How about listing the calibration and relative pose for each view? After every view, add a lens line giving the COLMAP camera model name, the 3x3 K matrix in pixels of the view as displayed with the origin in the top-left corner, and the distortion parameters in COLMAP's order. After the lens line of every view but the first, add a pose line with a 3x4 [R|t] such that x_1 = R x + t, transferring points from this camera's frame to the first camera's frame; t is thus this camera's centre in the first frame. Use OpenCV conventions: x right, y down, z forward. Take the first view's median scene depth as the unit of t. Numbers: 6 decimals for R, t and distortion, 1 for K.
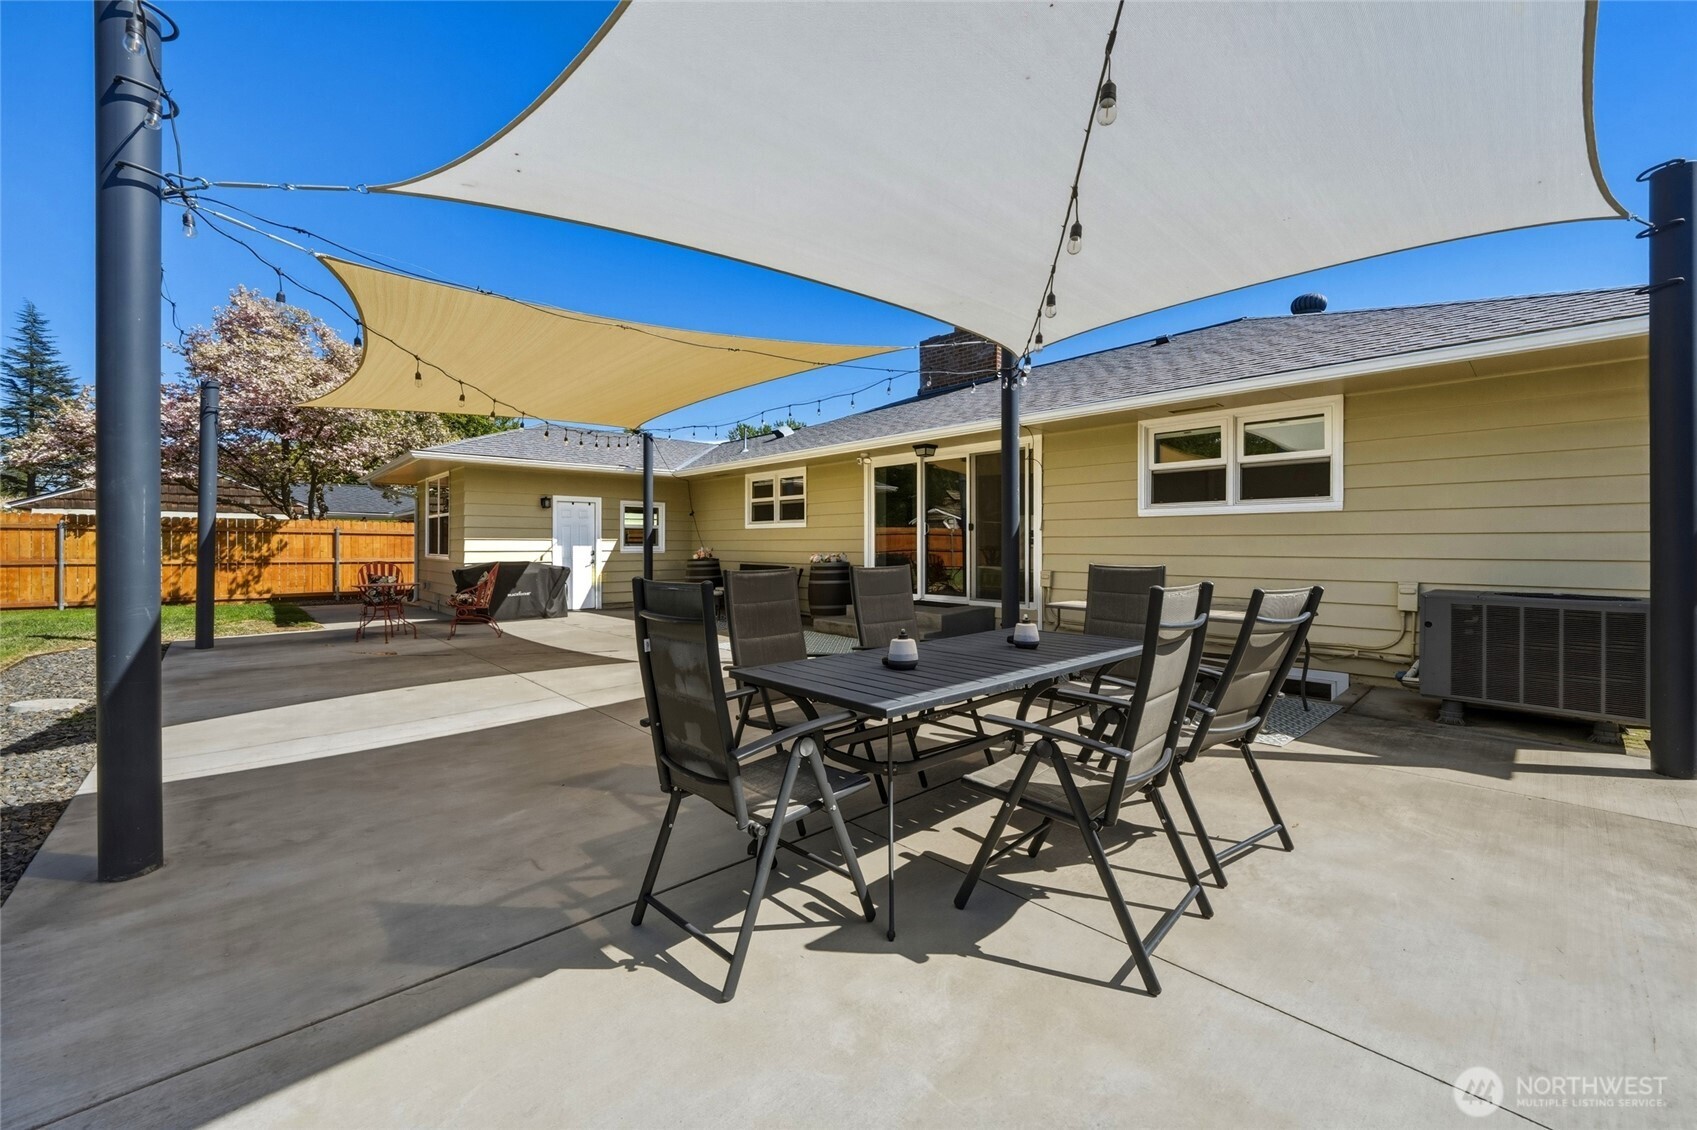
lens RADIAL K [[671.0, 0, 848.2], [0, 671.0, 549.0], [0, 0, 1]] dist [-0.001615, -0.000318]
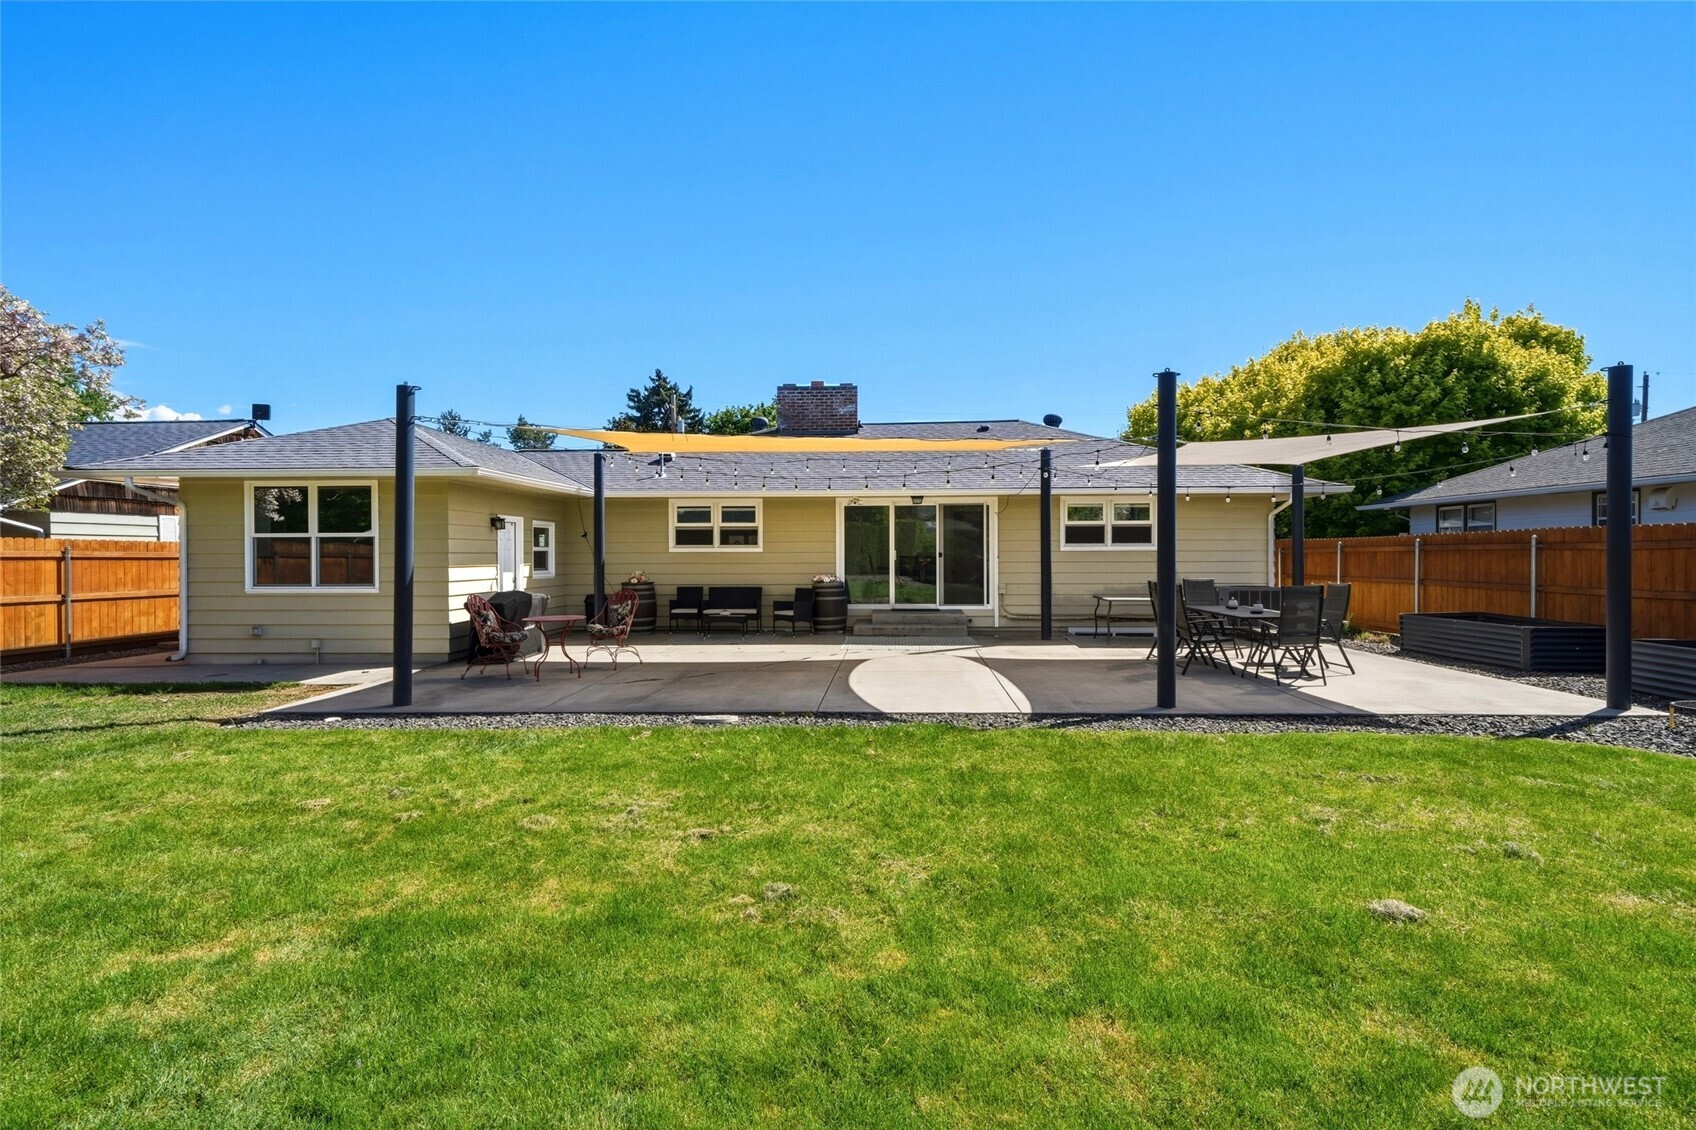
lens RADIAL K [[791.7, 0, 850.5], [0, 791.7, 564.5], [0, 0, 1]] dist [0.015165, 0.000870]
pose [[0.744361, -0.009178, 0.667715, -0.805470], [0.006331, 0.999958, 0.006687, -0.018204], [-0.667748, -0.000750, 0.744387, -0.099323]]
